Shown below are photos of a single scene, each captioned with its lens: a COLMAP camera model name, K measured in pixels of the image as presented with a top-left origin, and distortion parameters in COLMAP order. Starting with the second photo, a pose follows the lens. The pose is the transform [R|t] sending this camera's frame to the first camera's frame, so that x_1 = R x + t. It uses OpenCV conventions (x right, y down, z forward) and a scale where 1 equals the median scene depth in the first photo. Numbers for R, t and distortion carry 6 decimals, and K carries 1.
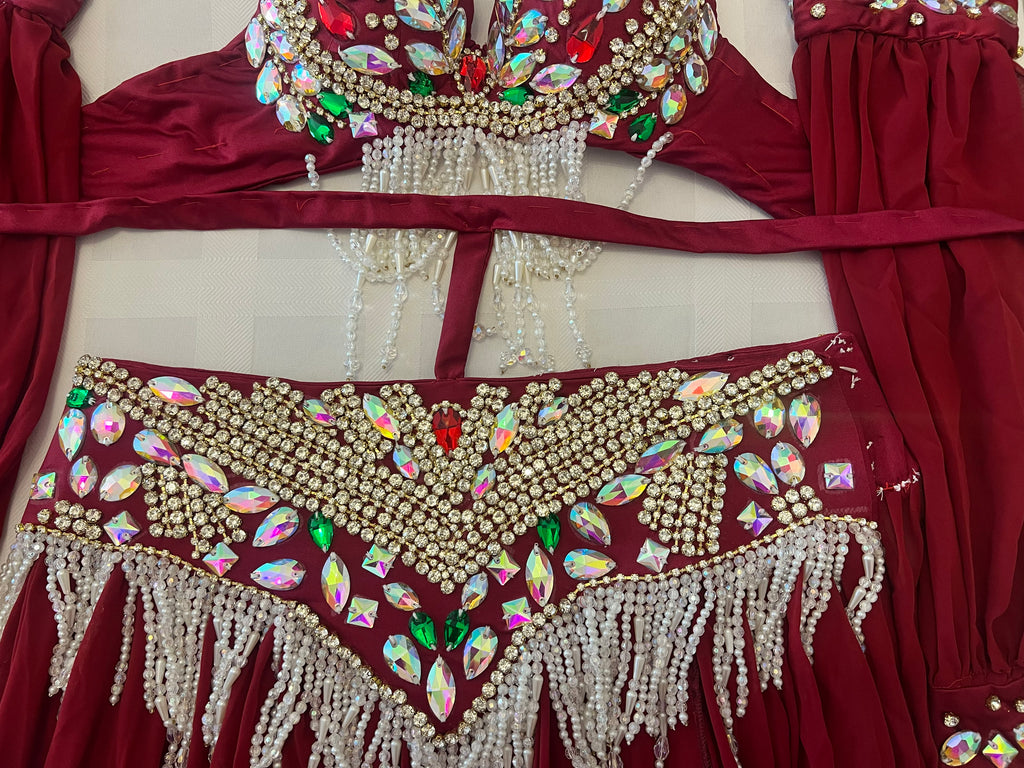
lens RADIAL K [[793.1, 0, 520.1], [0, 793.1, 367.2], [0, 0, 1]] dist [0.025958, -0.047754]
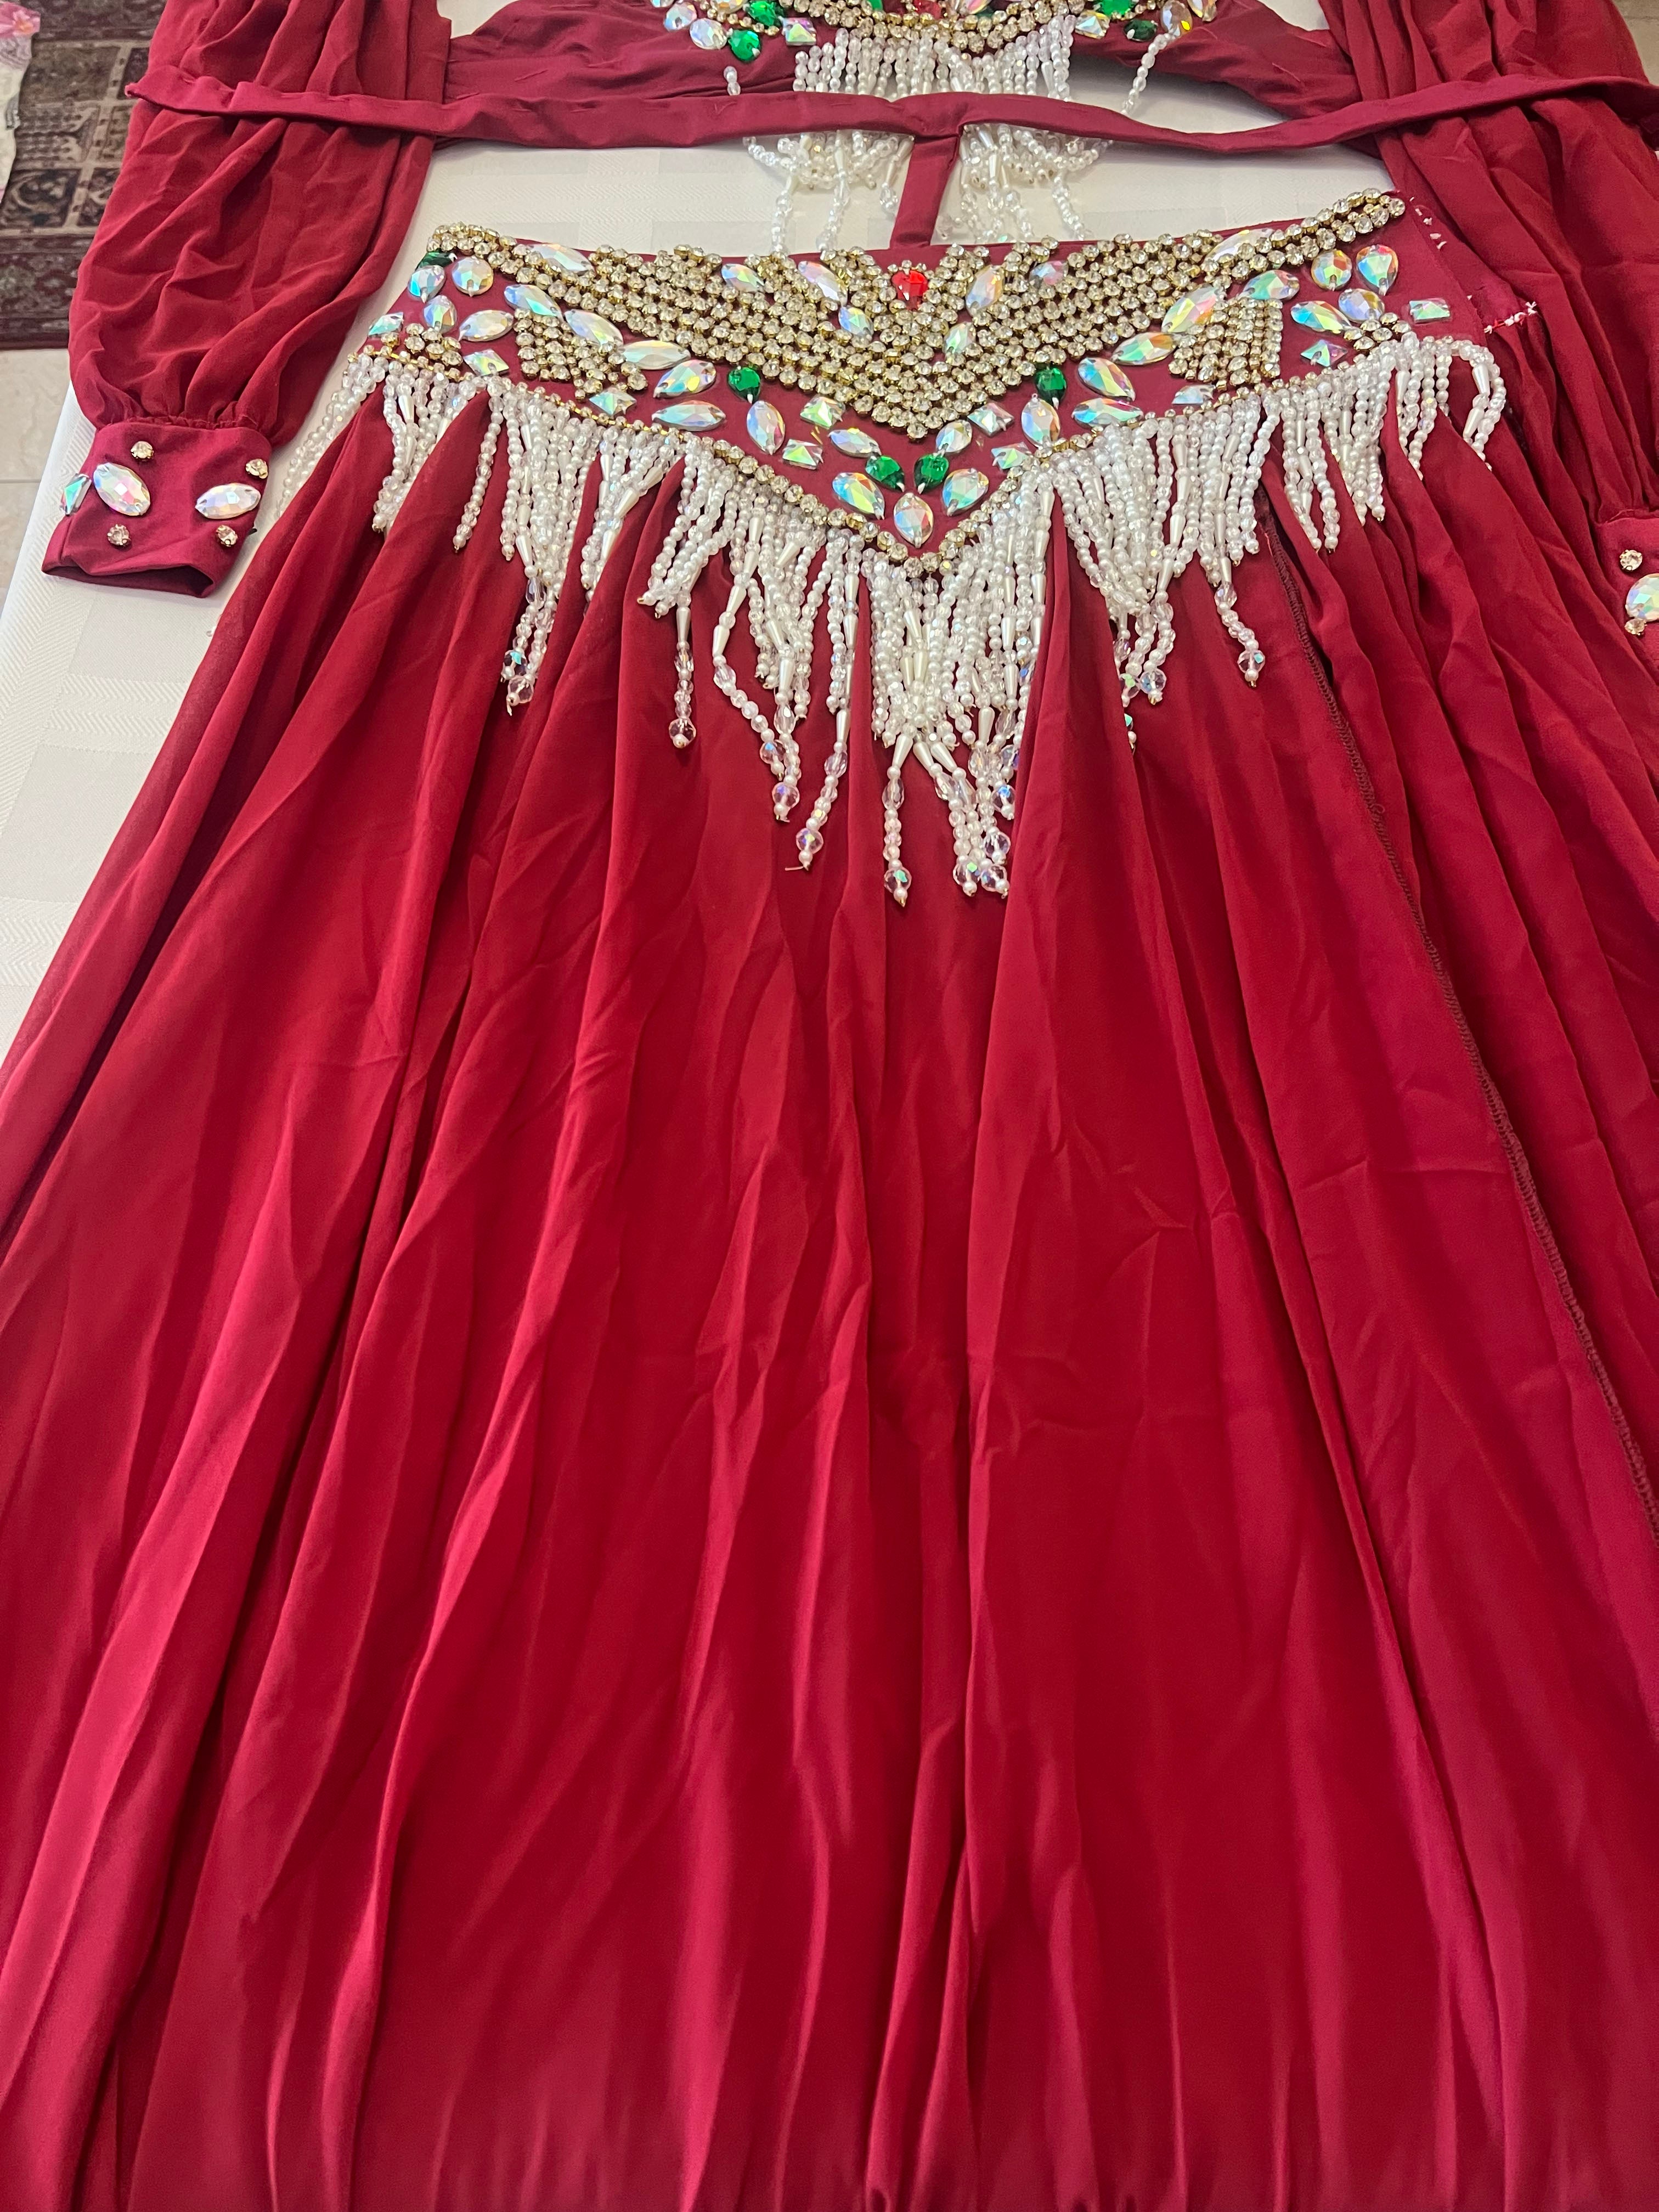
lens RADIAL K [[1732.5, 0, 830.5], [0, 1732.5, 1141.2], [0, 0, 1]] dist [0.007849, -0.028635]
pose [[0.999895, -0.004007, -0.013908, -0.150904], [-0.001208, 0.934460, -0.356066, 1.459583], [0.014423, 0.356046, 0.934357, -0.267887]]
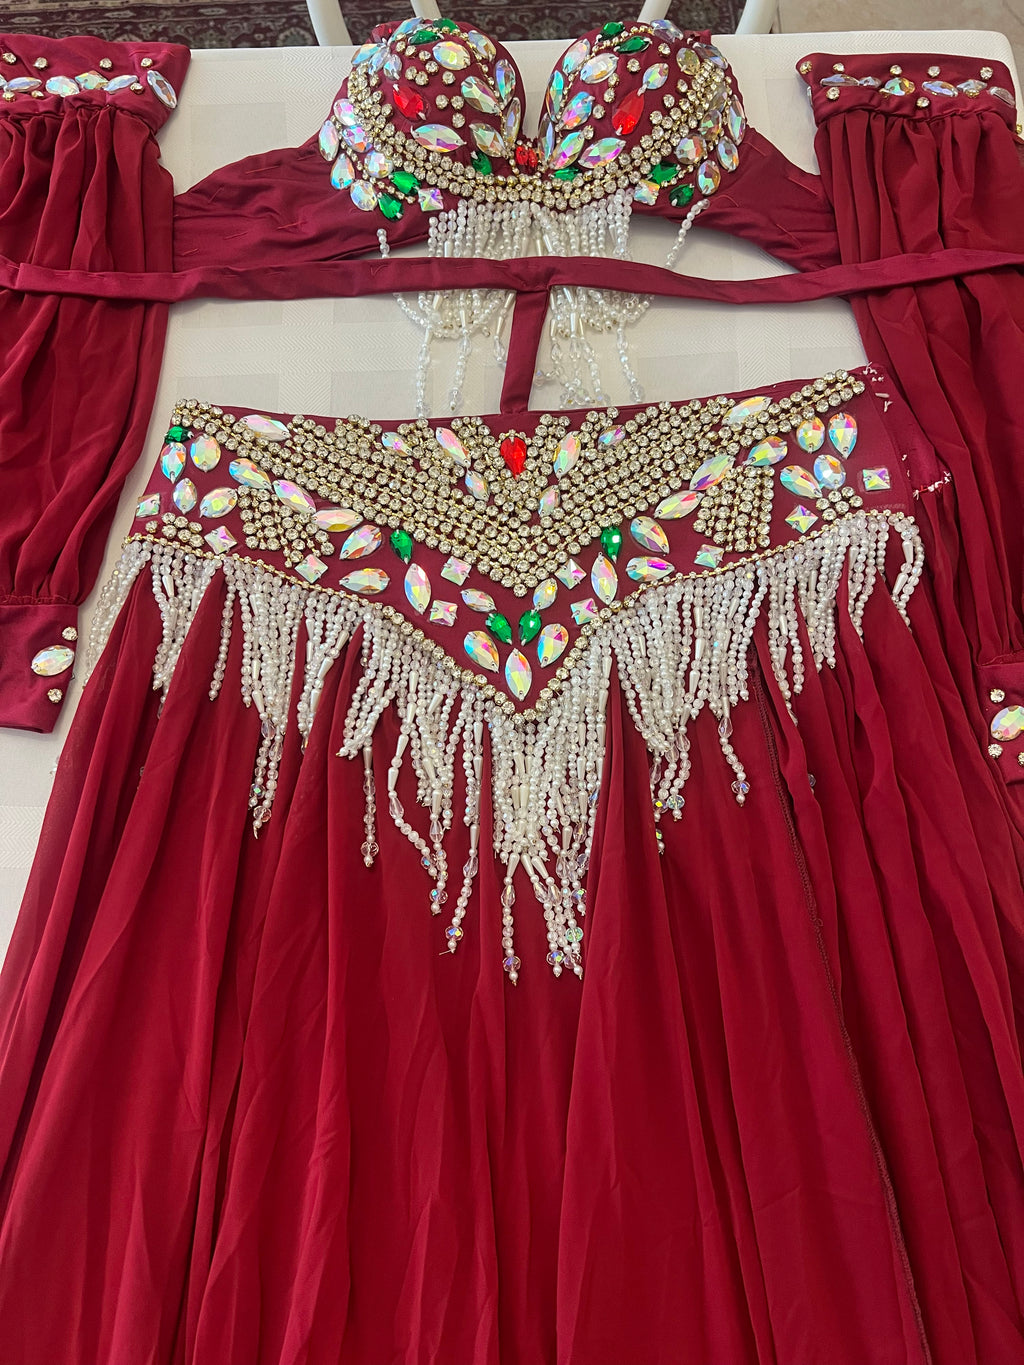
lens RADIAL K [[1080.7, 0, 506.4], [0, 1080.7, 695.7], [0, 0, 1]] dist [0.050639, -0.094987]
pose [[0.999661, -0.025763, -0.003848, -0.107753], [0.025096, 0.992115, -0.122793, 0.597966], [0.006981, 0.122655, 0.992425, -0.441942]]
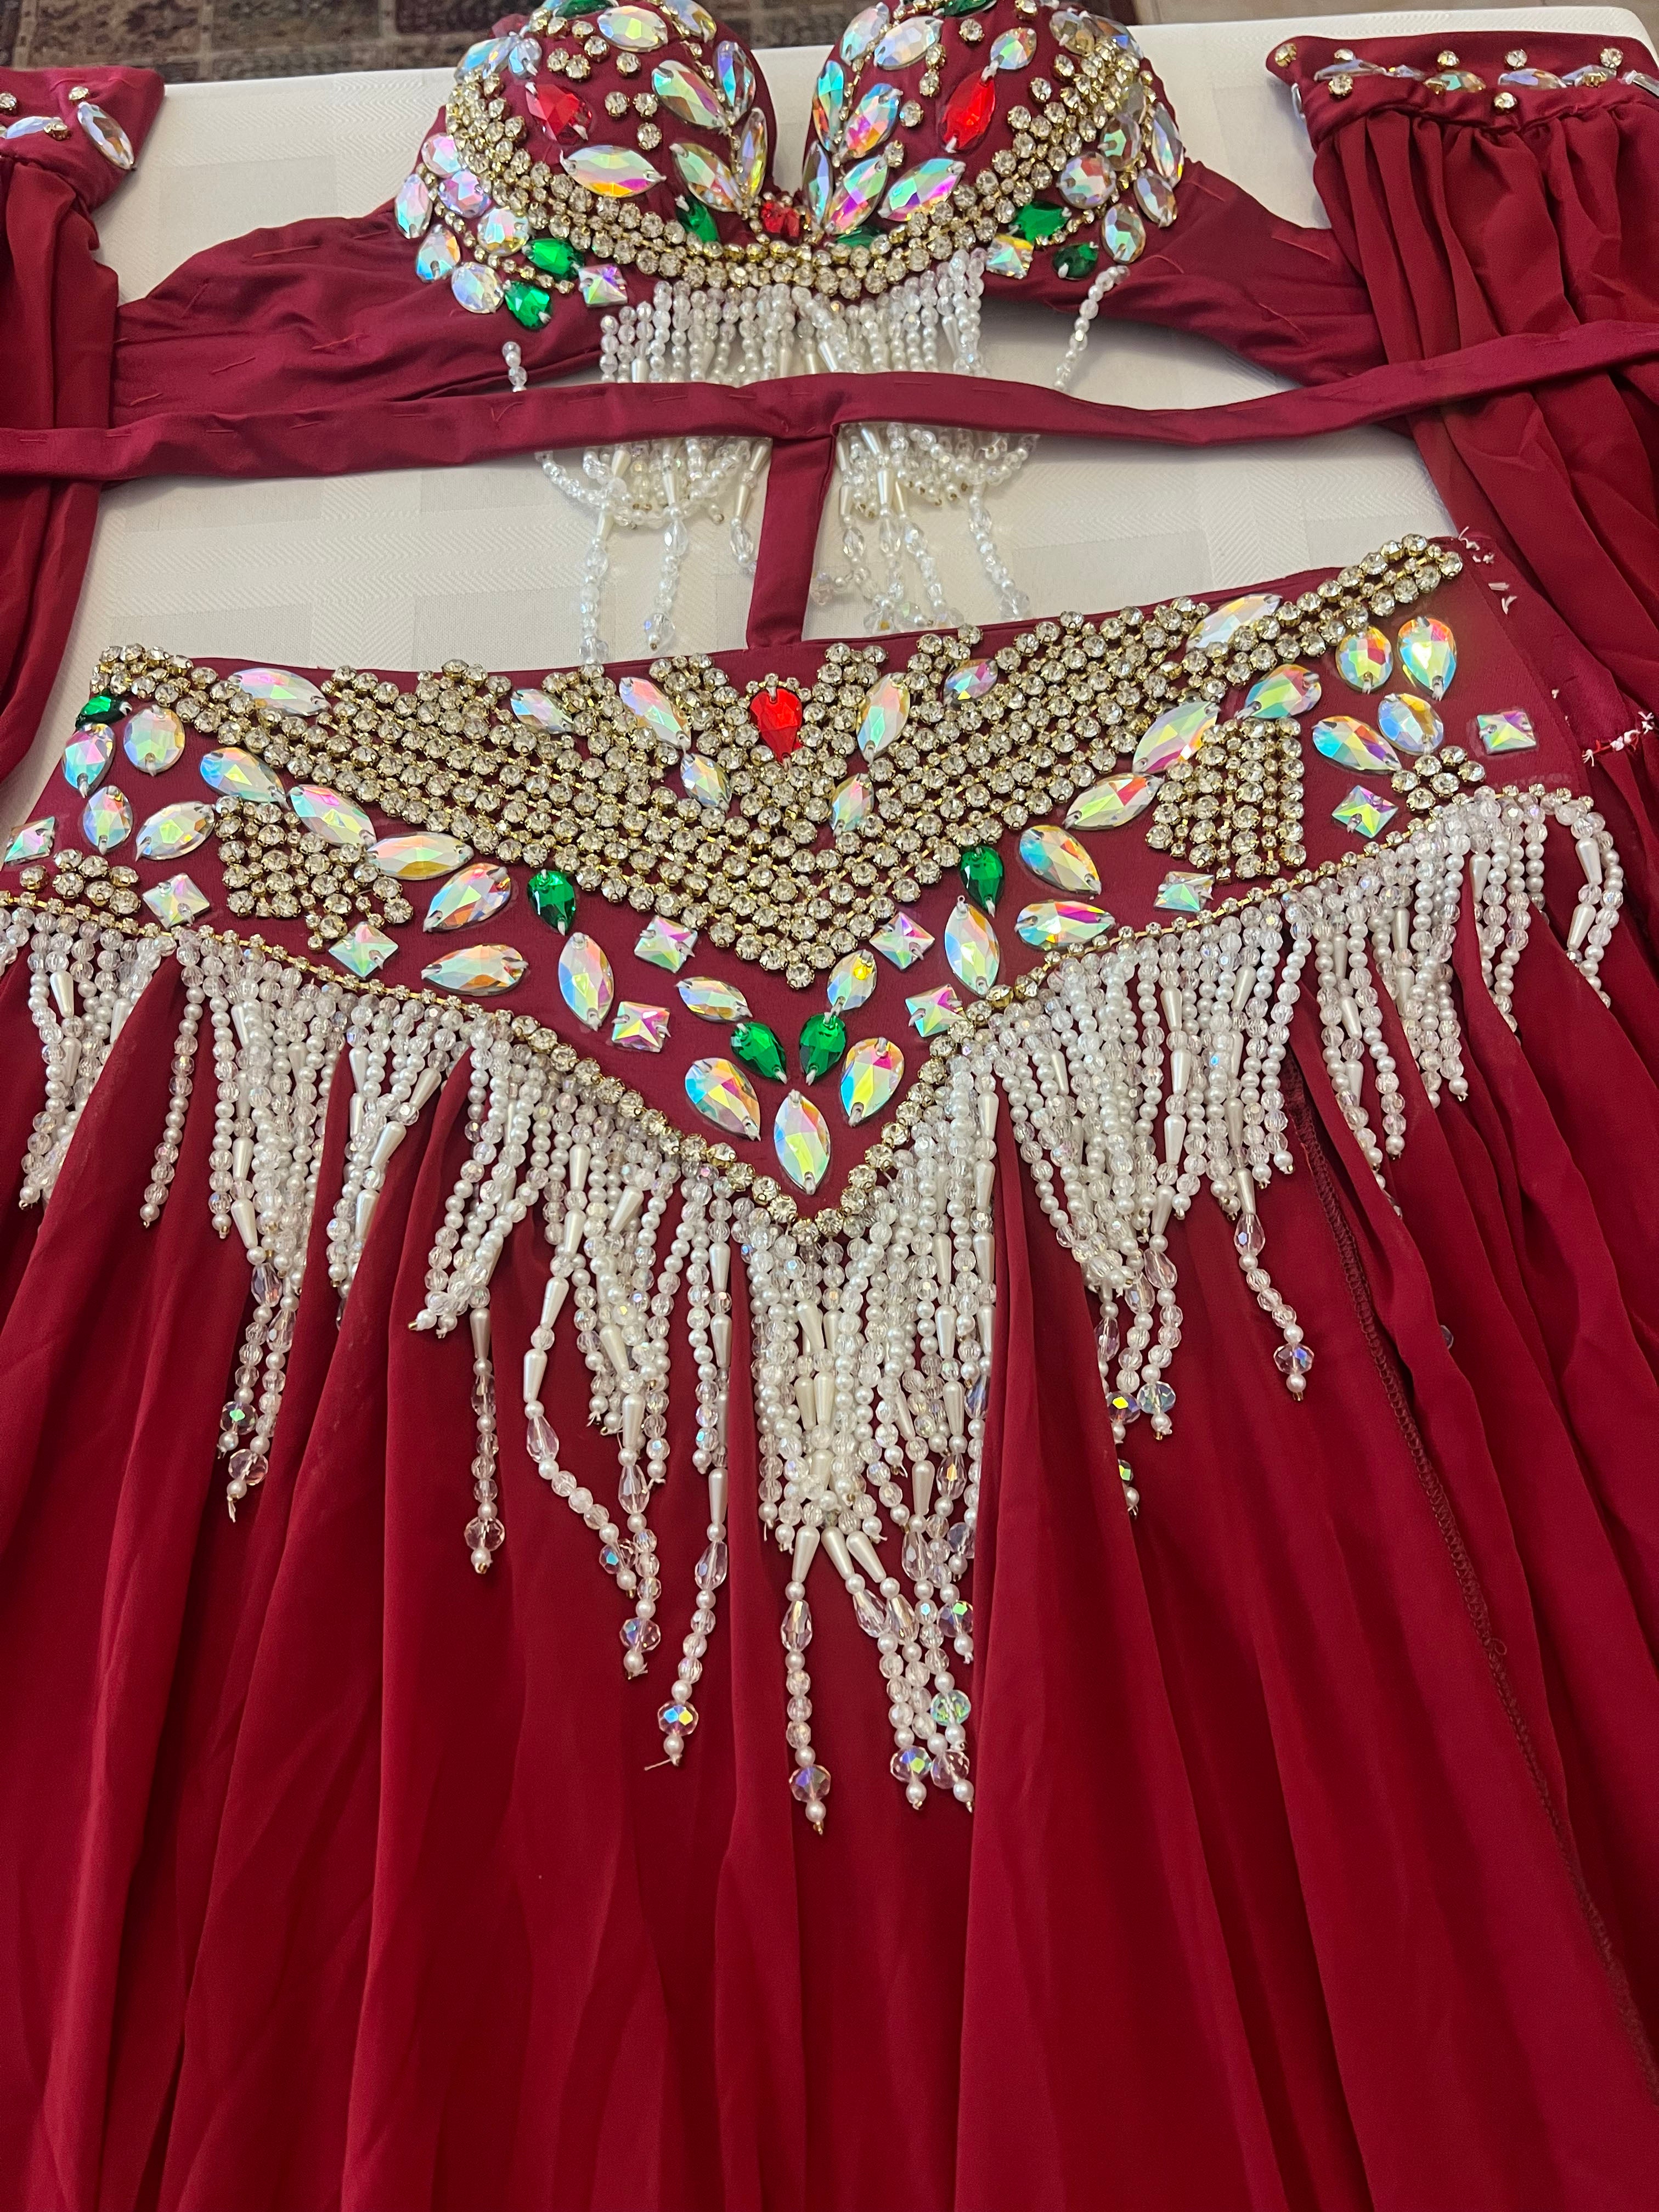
lens RADIAL K [[1735.3, 0, 841.0], [0, 1735.3, 1113.7], [0, 0, 1]] dist [0.033331, -0.066110]
pose [[0.997467, -0.069158, 0.016611, -0.088856], [0.071048, 0.957982, -0.277888, 0.680124], [0.003305, 0.278364, 0.960470, -0.067292]]
